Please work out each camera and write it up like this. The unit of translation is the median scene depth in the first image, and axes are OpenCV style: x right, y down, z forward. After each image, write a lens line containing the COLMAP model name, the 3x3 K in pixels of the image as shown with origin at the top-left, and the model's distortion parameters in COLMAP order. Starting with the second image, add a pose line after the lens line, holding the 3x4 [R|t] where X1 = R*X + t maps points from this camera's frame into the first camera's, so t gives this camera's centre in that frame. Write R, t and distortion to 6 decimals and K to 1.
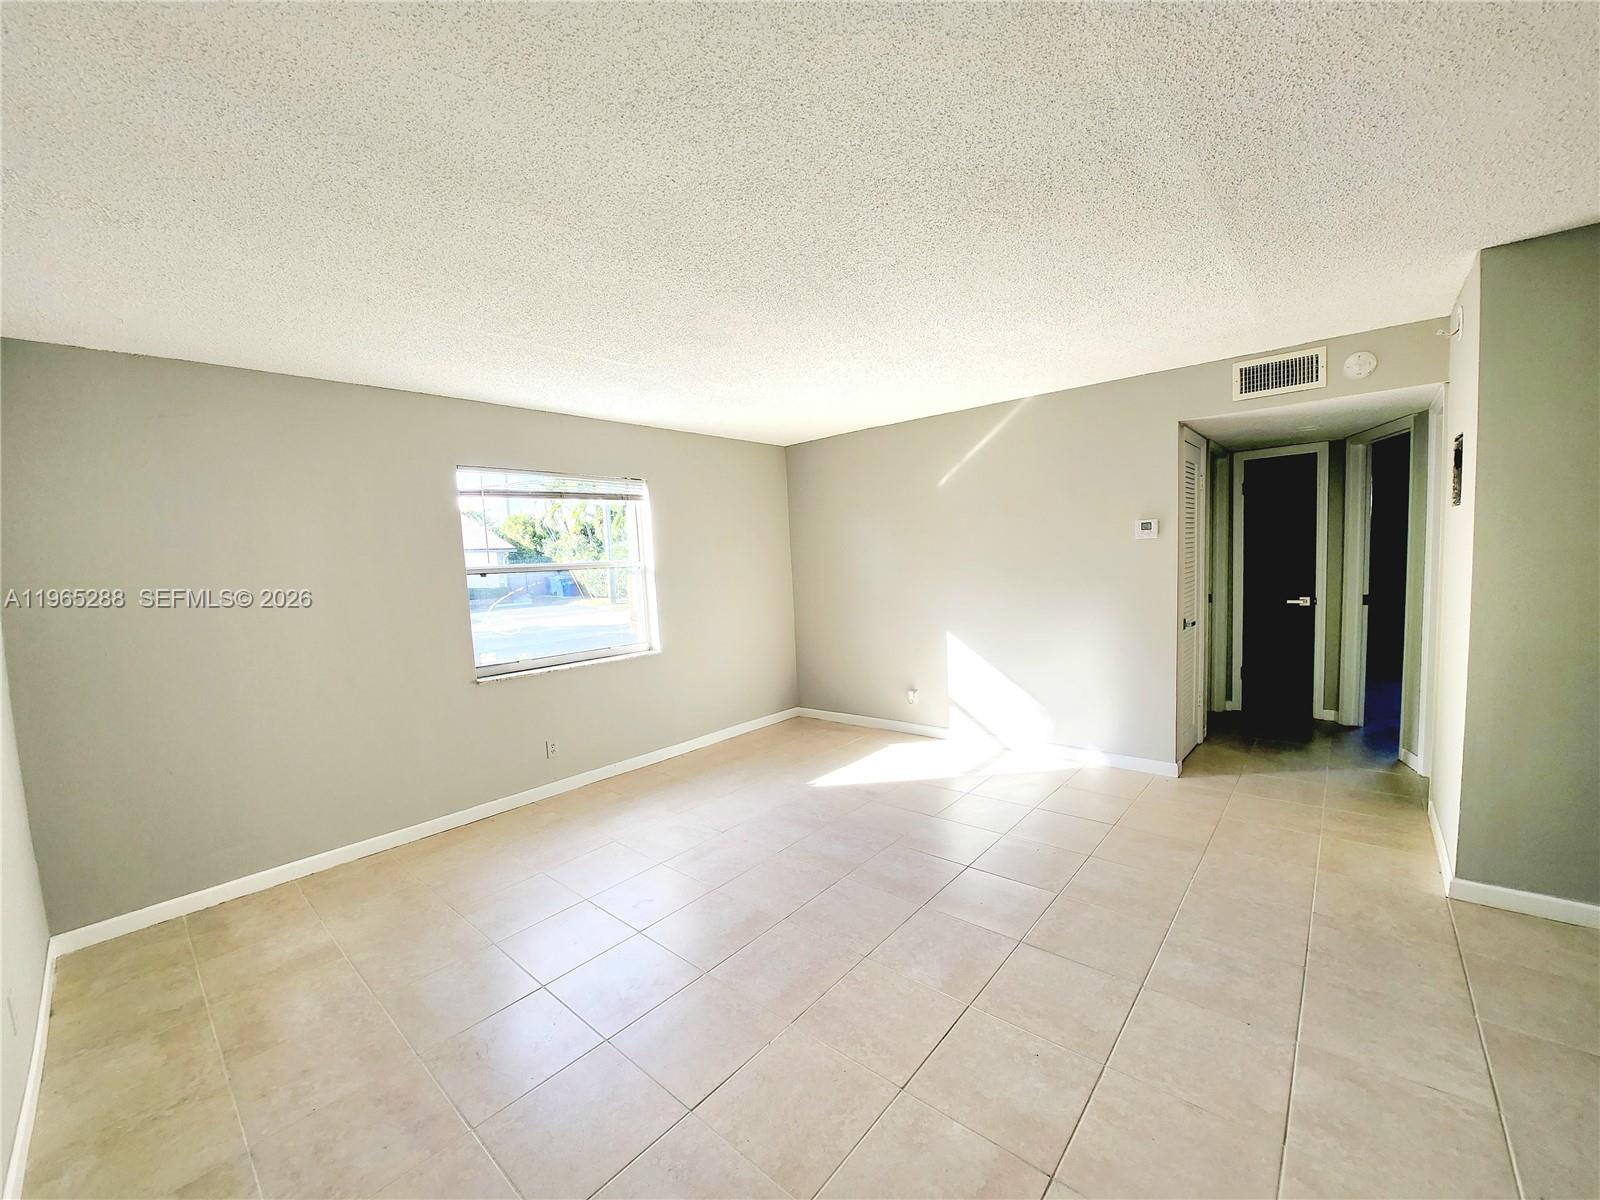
lens RADIAL K [[634.5, 0, 798.4], [0, 634.5, 605.0], [0, 0, 1]] dist [-0.016971, -0.000946]
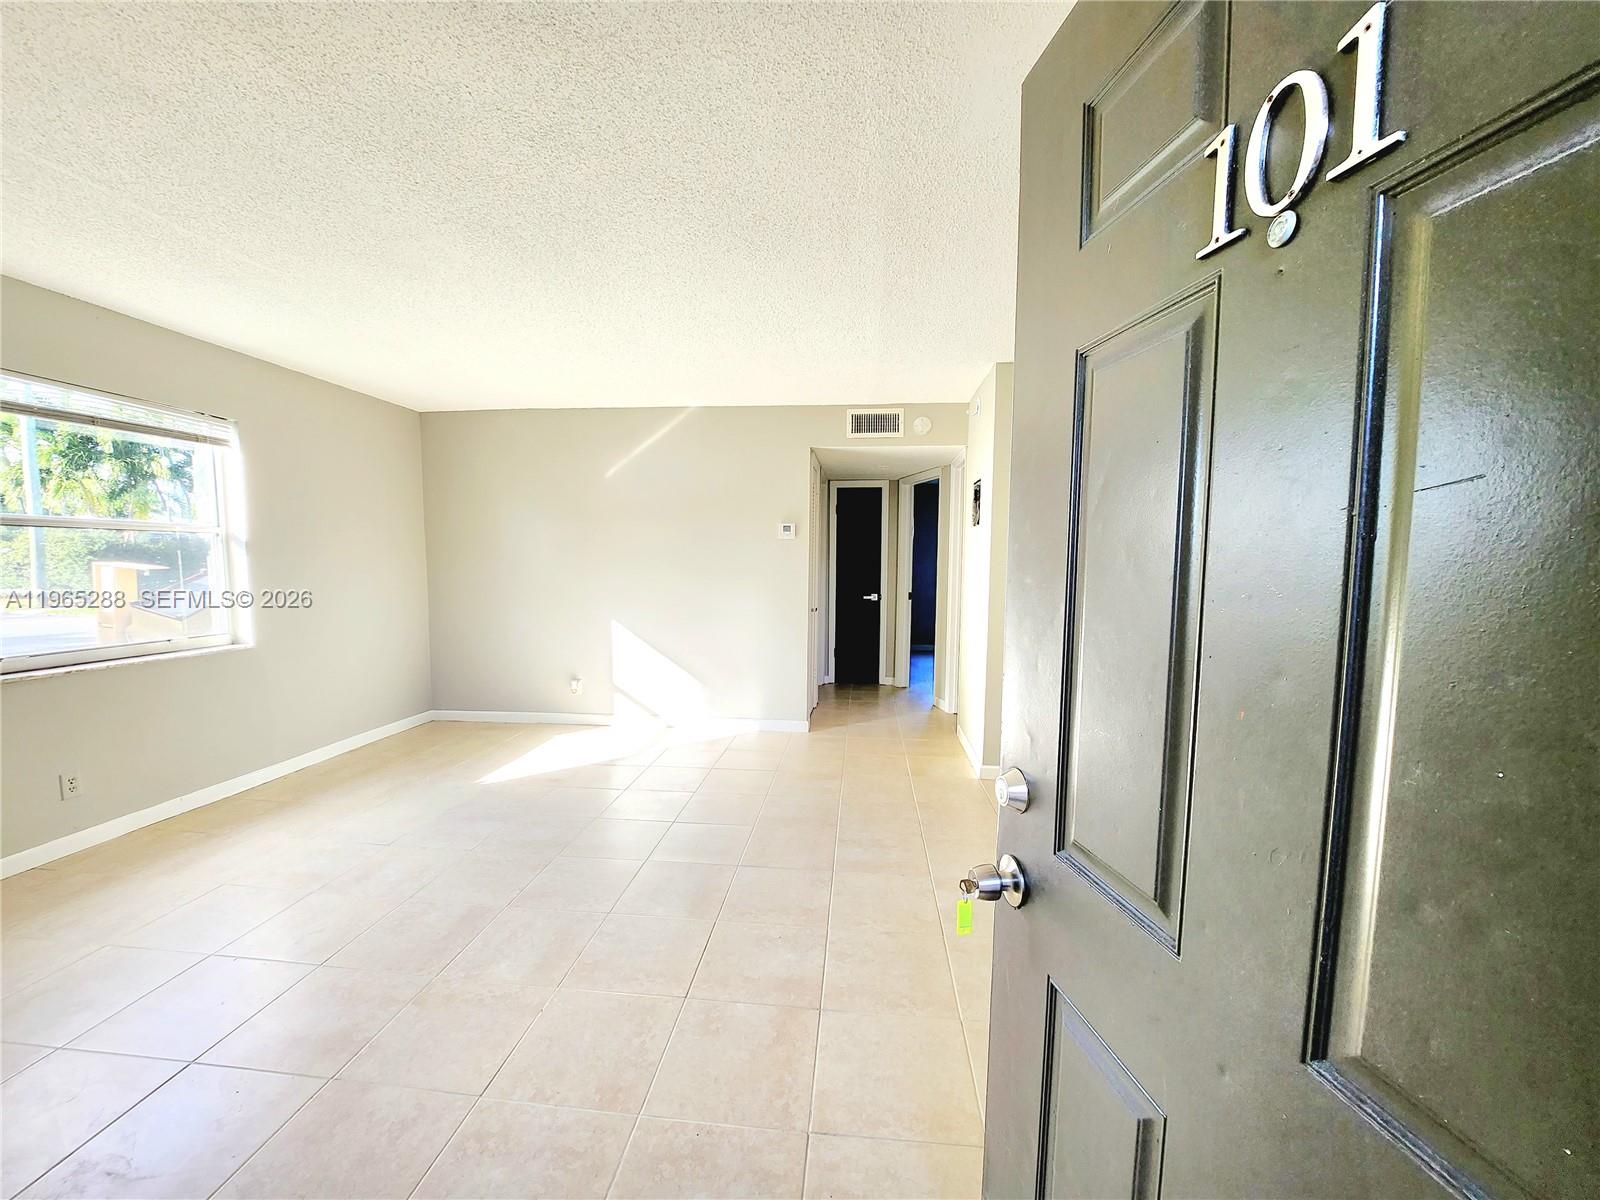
lens RADIAL K [[634.5, 0, 799.6], [0, 634.5, 604.5], [0, 0, 1]] dist [-0.016971, -0.000946]
pose [[0.812941, 0.010973, 0.582243, -0.124954], [-0.001093, 0.999849, -0.017318, 0.037650], [-0.582346, 0.013442, 0.812830, -0.010166]]
